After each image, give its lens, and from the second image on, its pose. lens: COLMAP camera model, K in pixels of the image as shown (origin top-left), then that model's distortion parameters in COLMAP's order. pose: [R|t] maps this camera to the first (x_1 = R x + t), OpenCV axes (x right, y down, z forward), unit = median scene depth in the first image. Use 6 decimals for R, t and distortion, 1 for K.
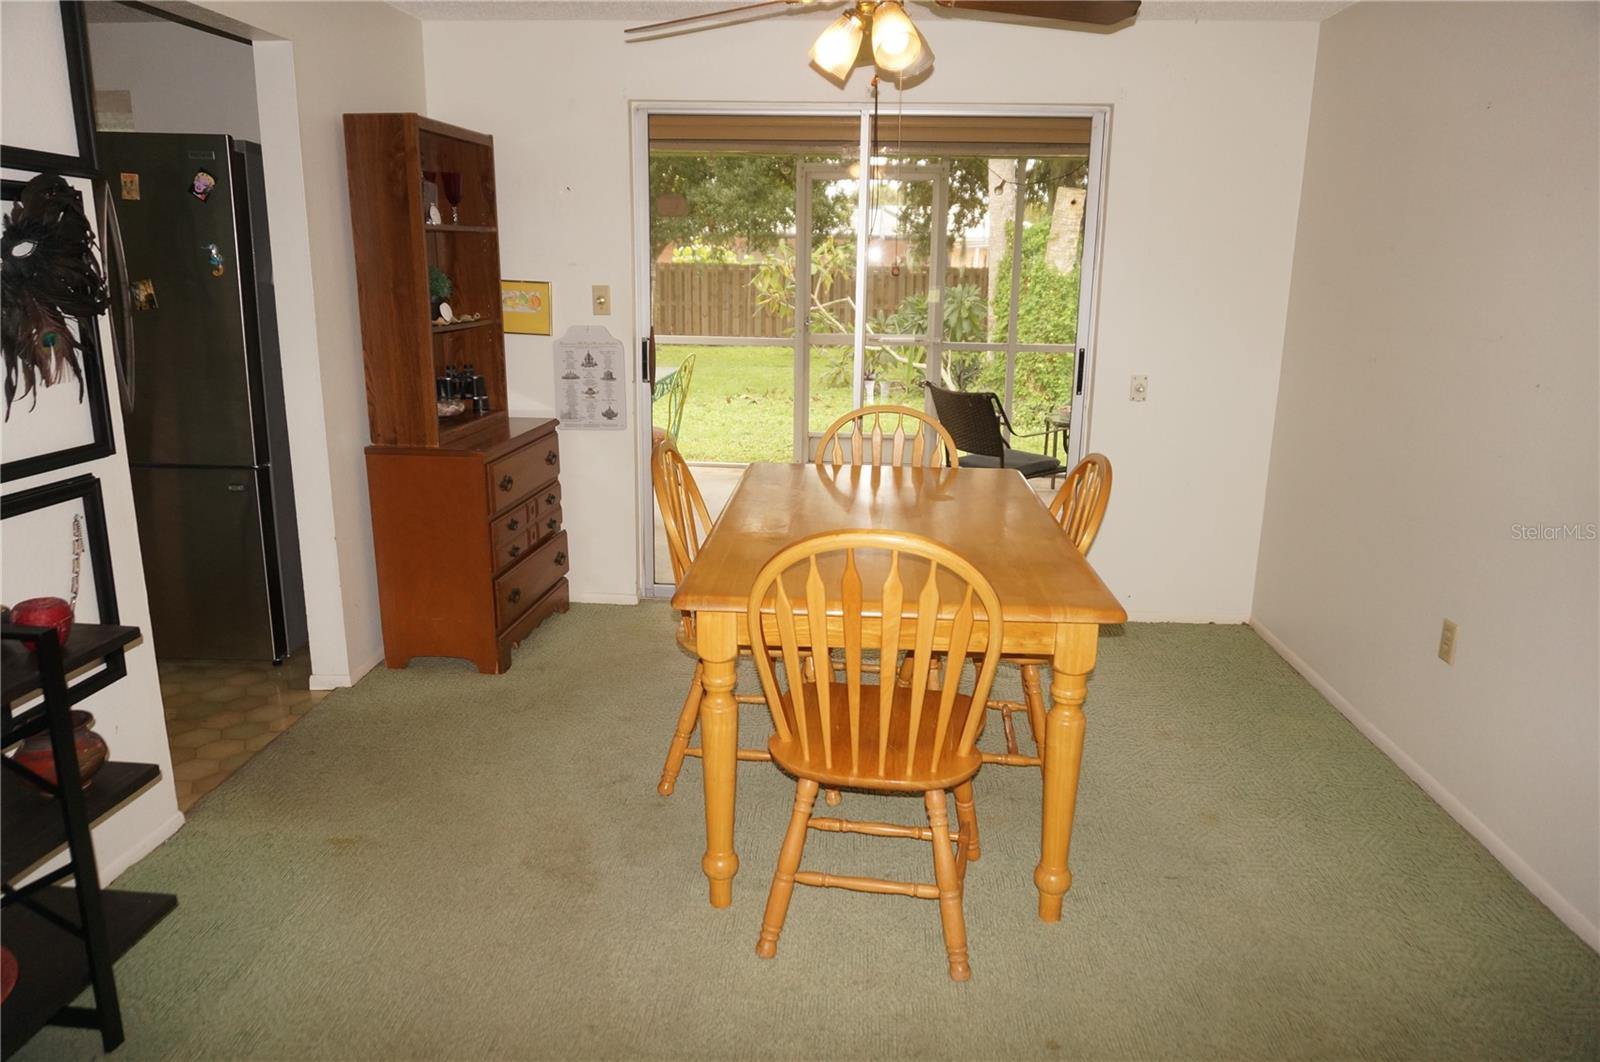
lens RADIAL K [[1076.3, 0, 800.9], [0, 1076.3, 536.0], [0, 0, 1]] dist [-0.054543, 0.041018]
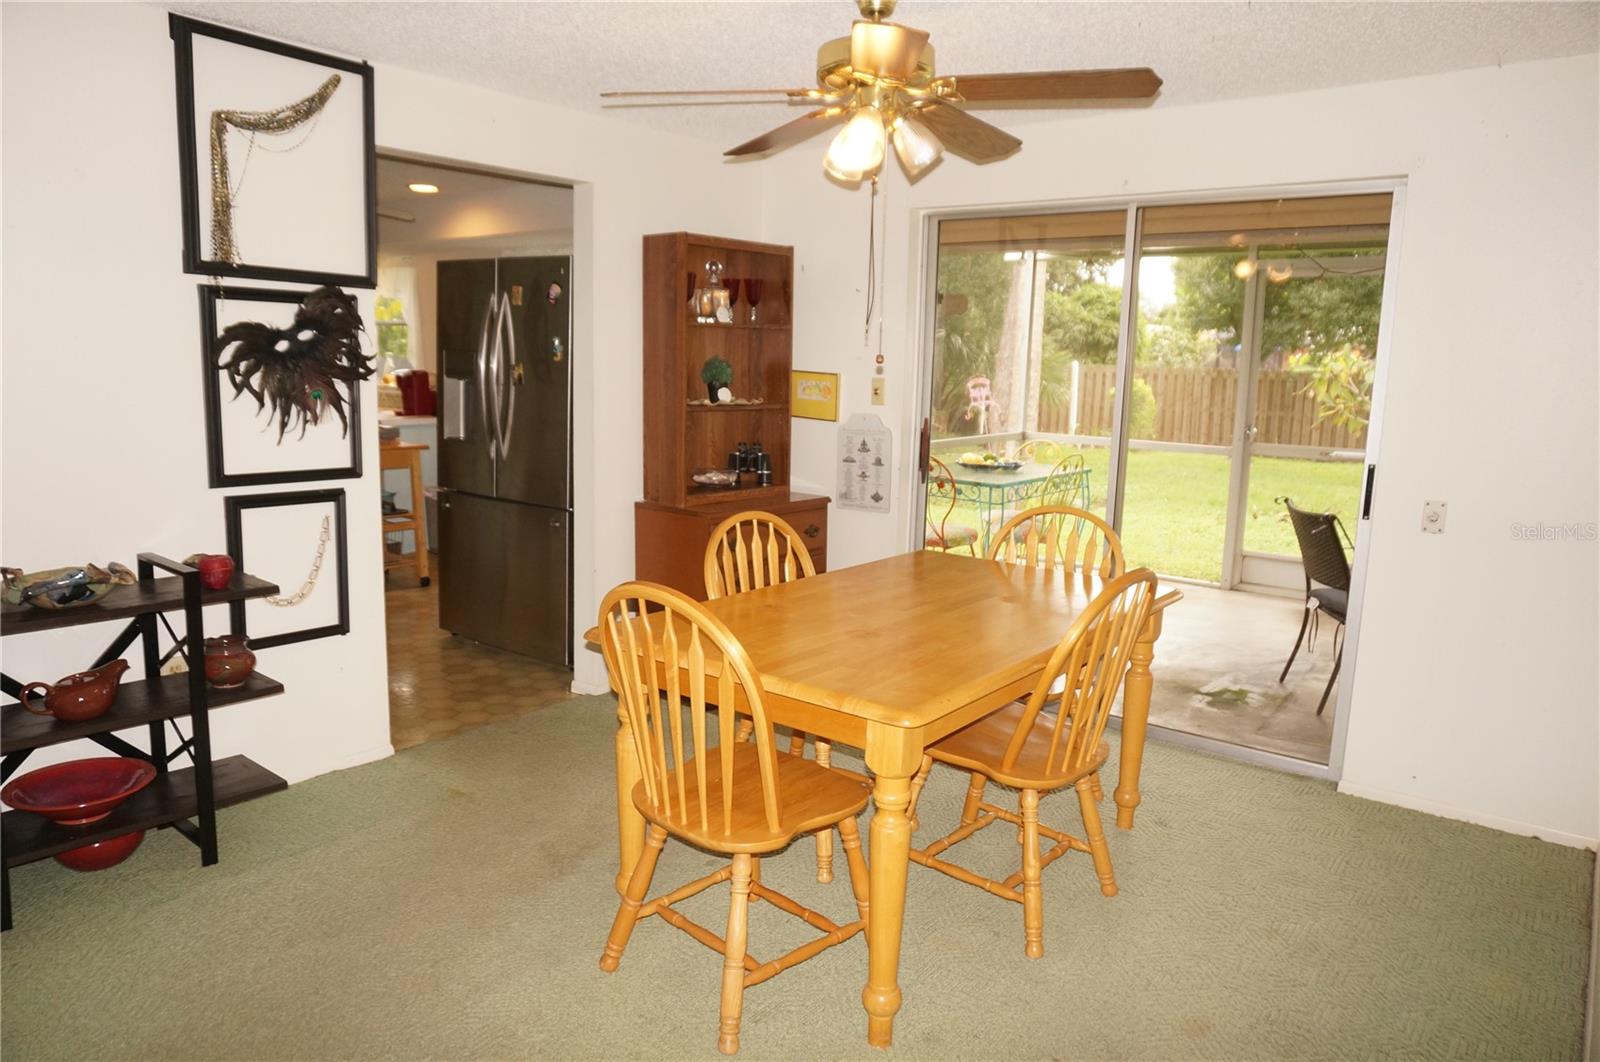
lens RADIAL K [[1077.0, 0, 799.0], [0, 1077.0, 534.6], [0, 0, 1]] dist [-0.010950, -0.002175]
pose [[0.824013, 0.100484, -0.557589, 0.379734], [-0.154485, 0.986705, -0.050484, -0.011164], [0.545103, 0.127738, 0.828581, 0.077474]]
